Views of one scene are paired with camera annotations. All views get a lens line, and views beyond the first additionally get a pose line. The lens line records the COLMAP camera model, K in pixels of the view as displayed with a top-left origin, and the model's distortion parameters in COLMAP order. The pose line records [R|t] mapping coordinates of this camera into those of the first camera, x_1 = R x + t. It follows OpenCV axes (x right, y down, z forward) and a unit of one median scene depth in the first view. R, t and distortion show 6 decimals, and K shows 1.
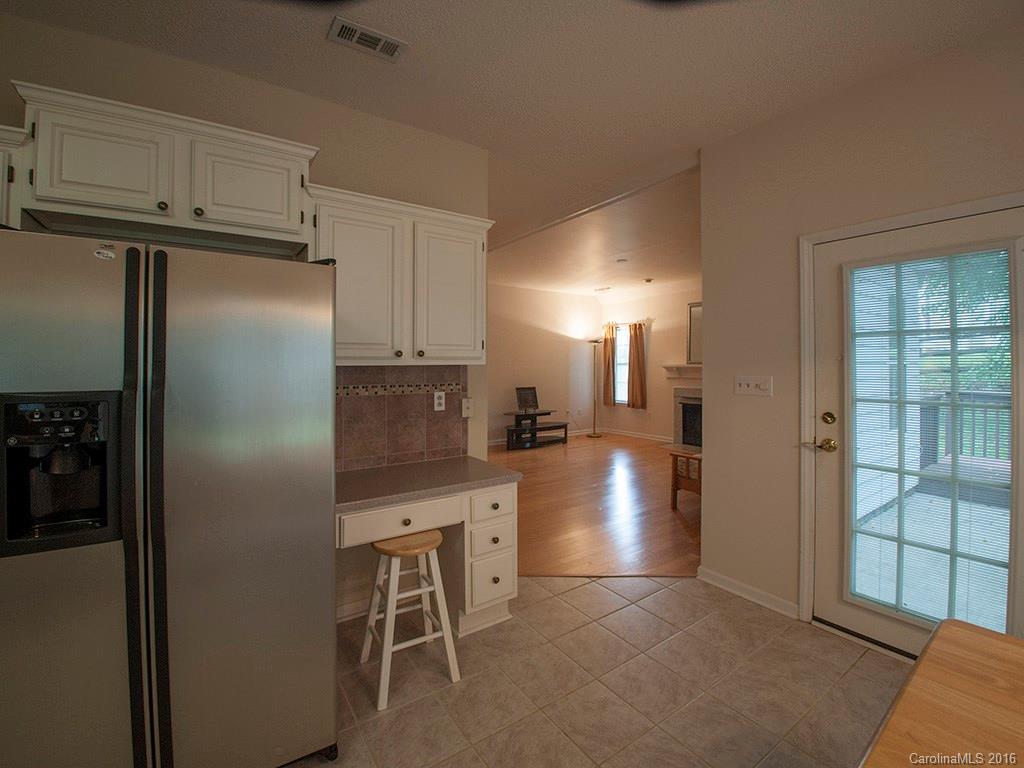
lens RADIAL K [[435.0, 0, 478.7], [0, 435.0, 364.7], [0, 0, 1]] dist [-0.033366, -0.000460]
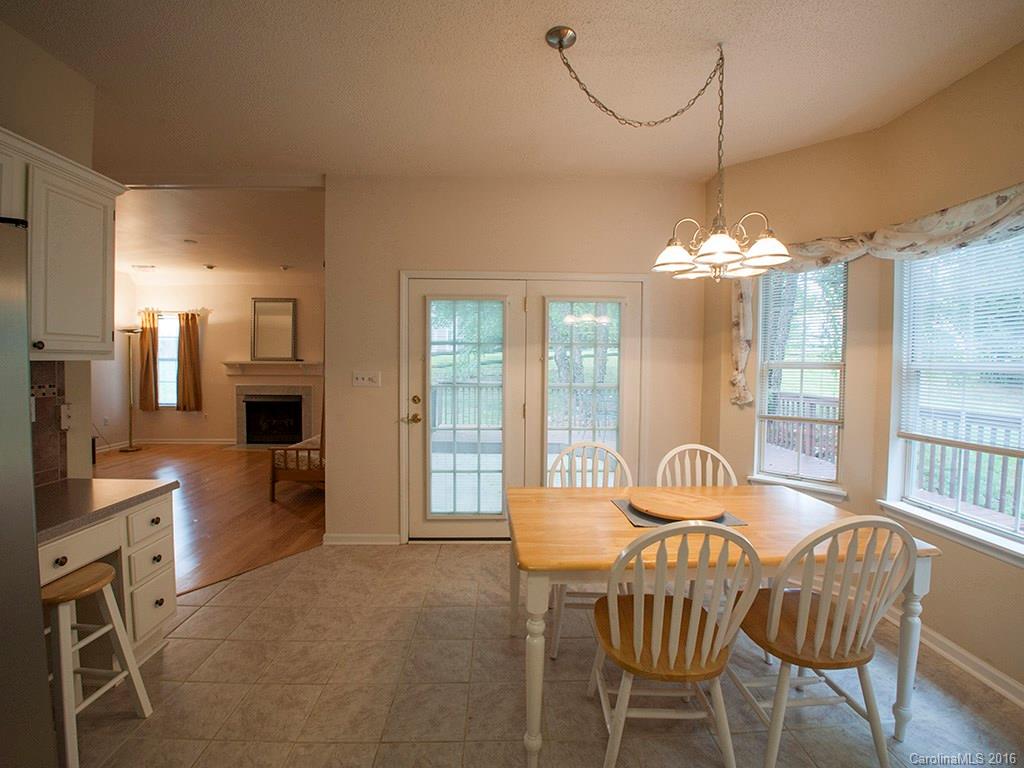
lens RADIAL K [[452.2, 0, 514.5], [0, 452.2, 380.0], [0, 0, 1]] dist [-0.025034, -0.000479]
pose [[0.509949, -0.024742, 0.859849, -0.171628], [-0.011450, 0.999302, 0.035546, -0.000867], [-0.860128, -0.027972, 0.509310, -0.041430]]
